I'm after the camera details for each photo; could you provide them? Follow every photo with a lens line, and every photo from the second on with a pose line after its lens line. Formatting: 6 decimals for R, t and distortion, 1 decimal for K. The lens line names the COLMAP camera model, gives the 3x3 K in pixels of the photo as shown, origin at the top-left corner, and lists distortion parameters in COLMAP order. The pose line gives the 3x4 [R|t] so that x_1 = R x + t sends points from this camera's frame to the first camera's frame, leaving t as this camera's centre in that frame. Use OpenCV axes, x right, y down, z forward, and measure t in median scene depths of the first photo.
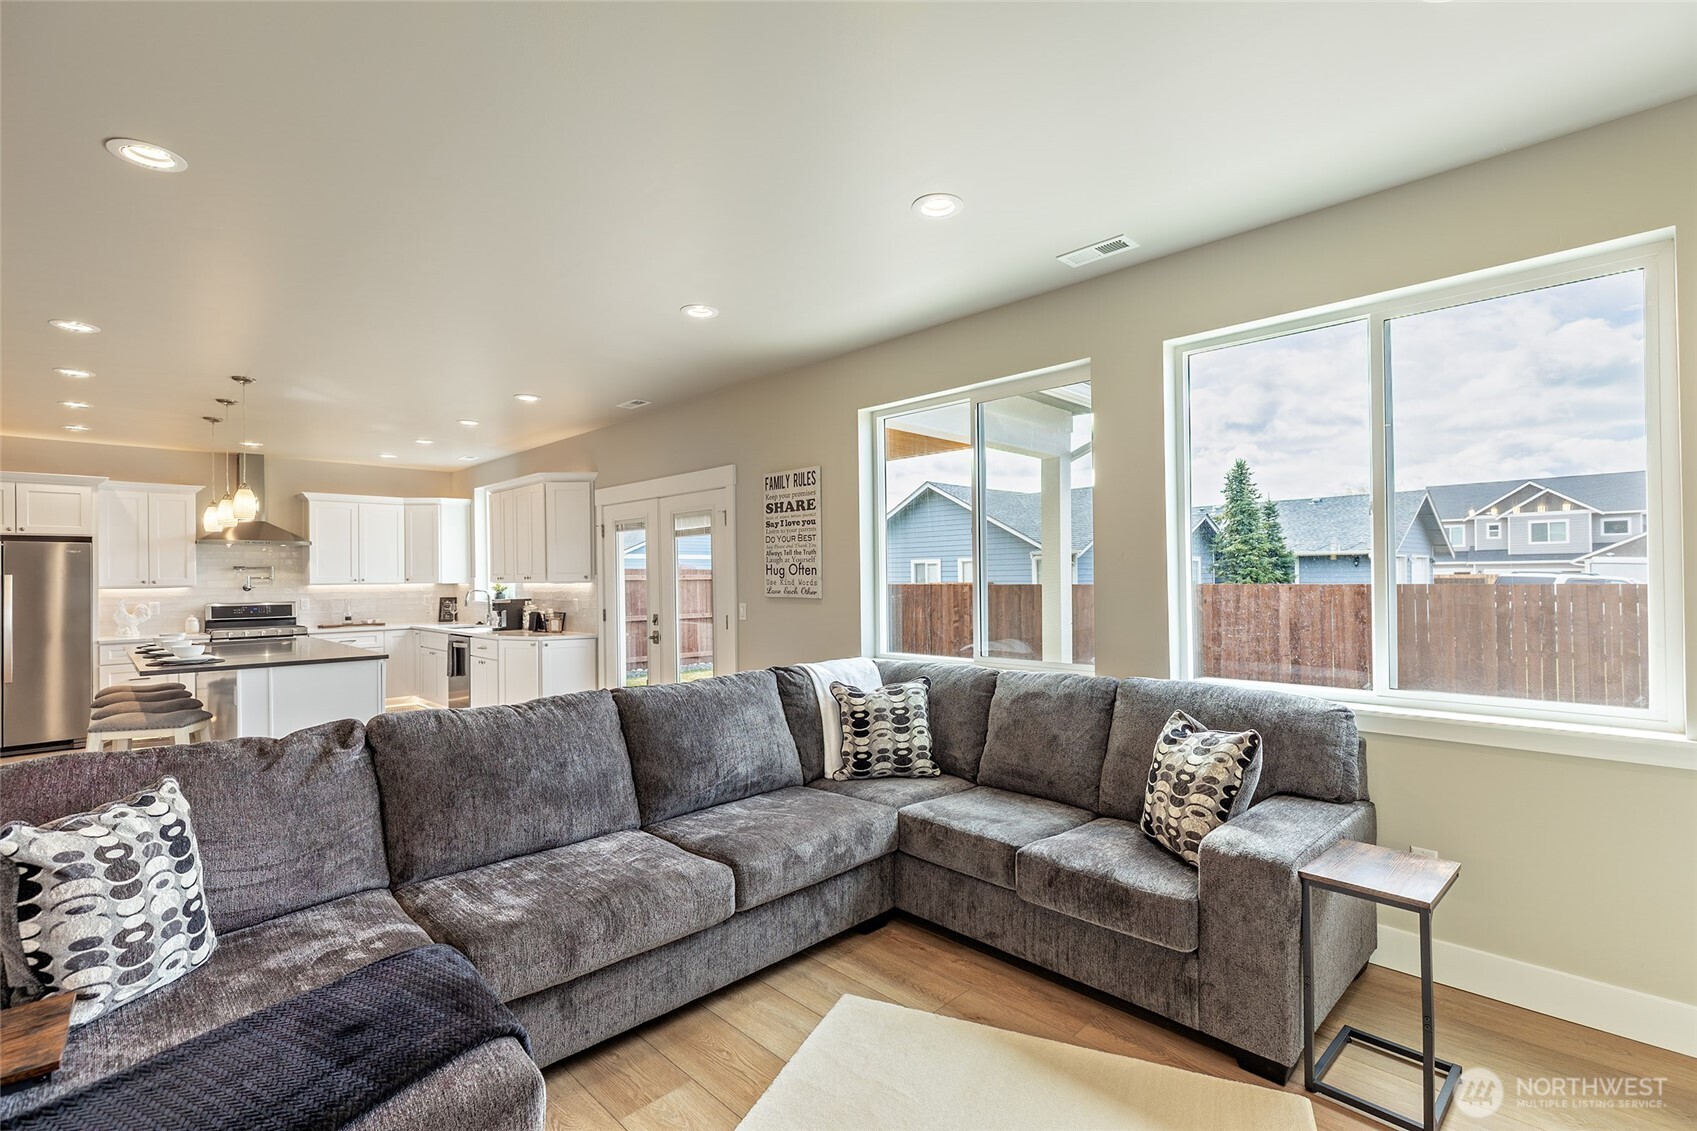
lens RADIAL K [[767.1, 0, 853.9], [0, 767.1, 569.1], [0, 0, 1]] dist [-0.000992, 0.000028]
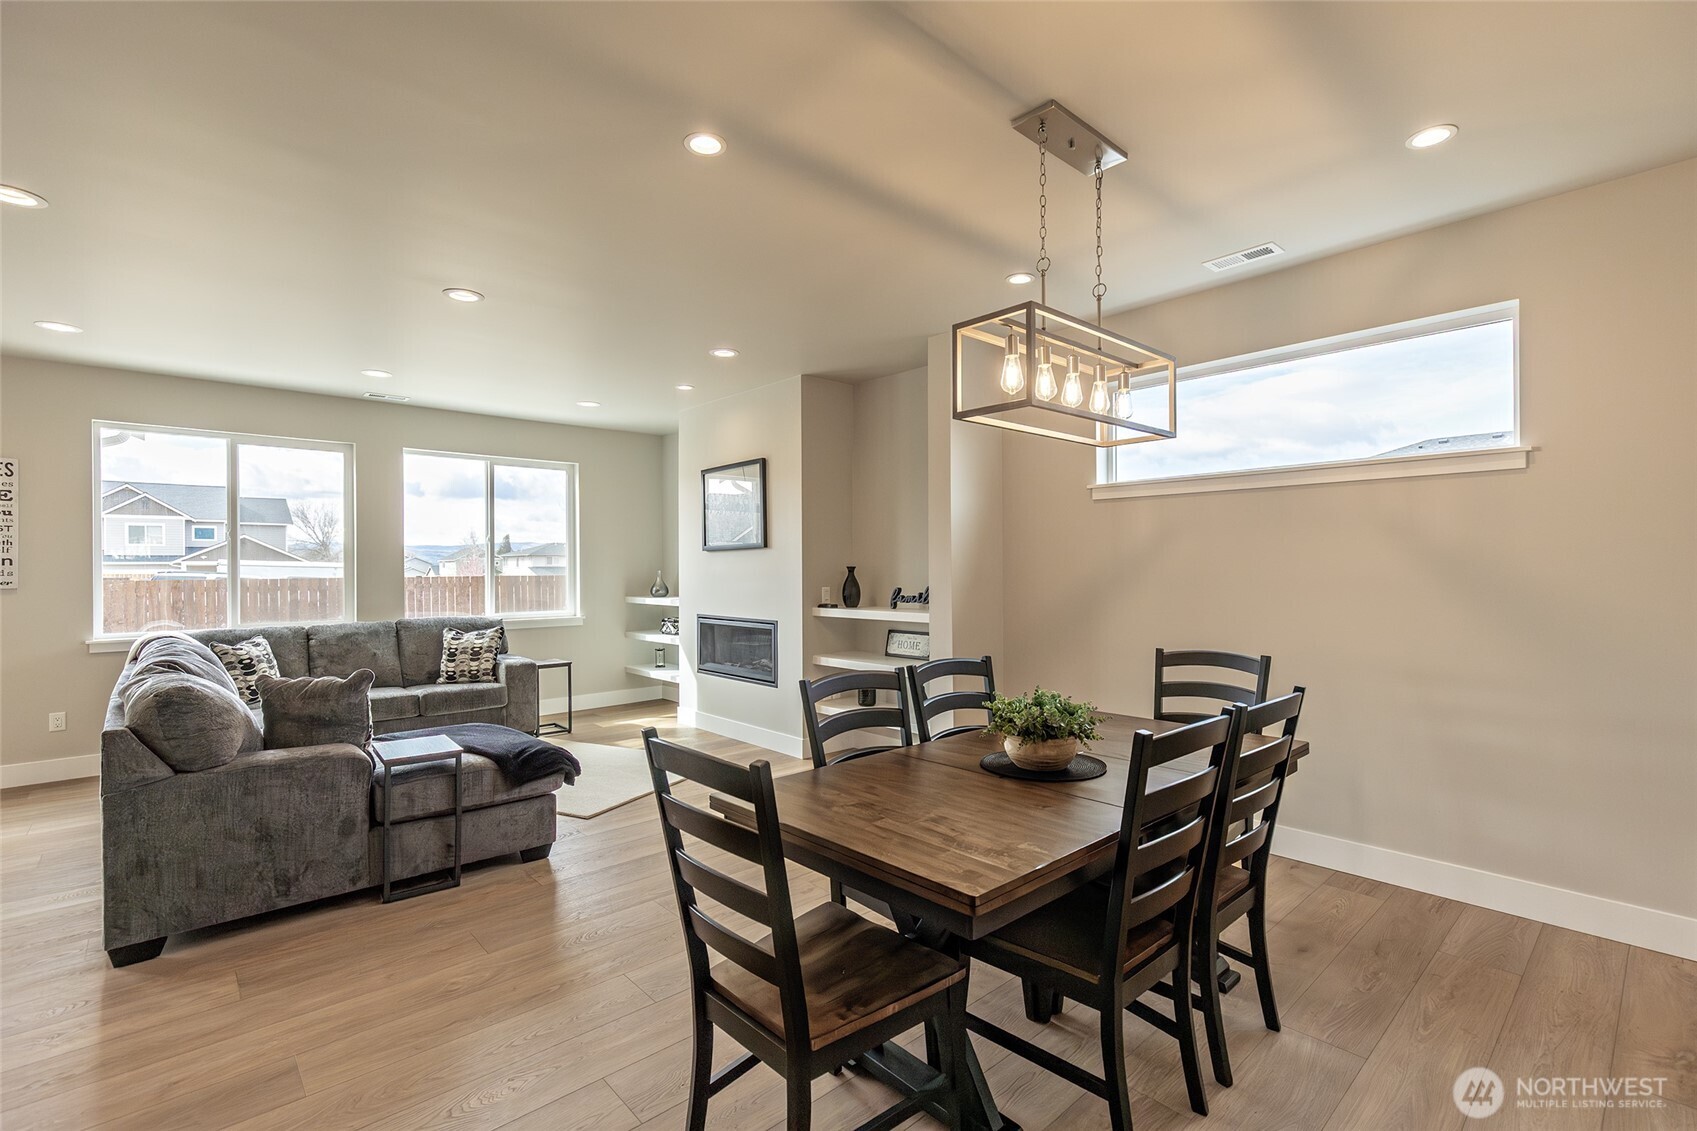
lens RADIAL K [[767.1, 0, 853.9], [0, 767.1, 569.1], [0, 0, 1]] dist [-0.000992, 0.000028]
pose [[0.048558, 0.007695, 0.998791, -0.713938], [-0.005402, 0.999958, -0.007441, 0.009809], [-0.998806, -0.005034, 0.048597, -0.114497]]
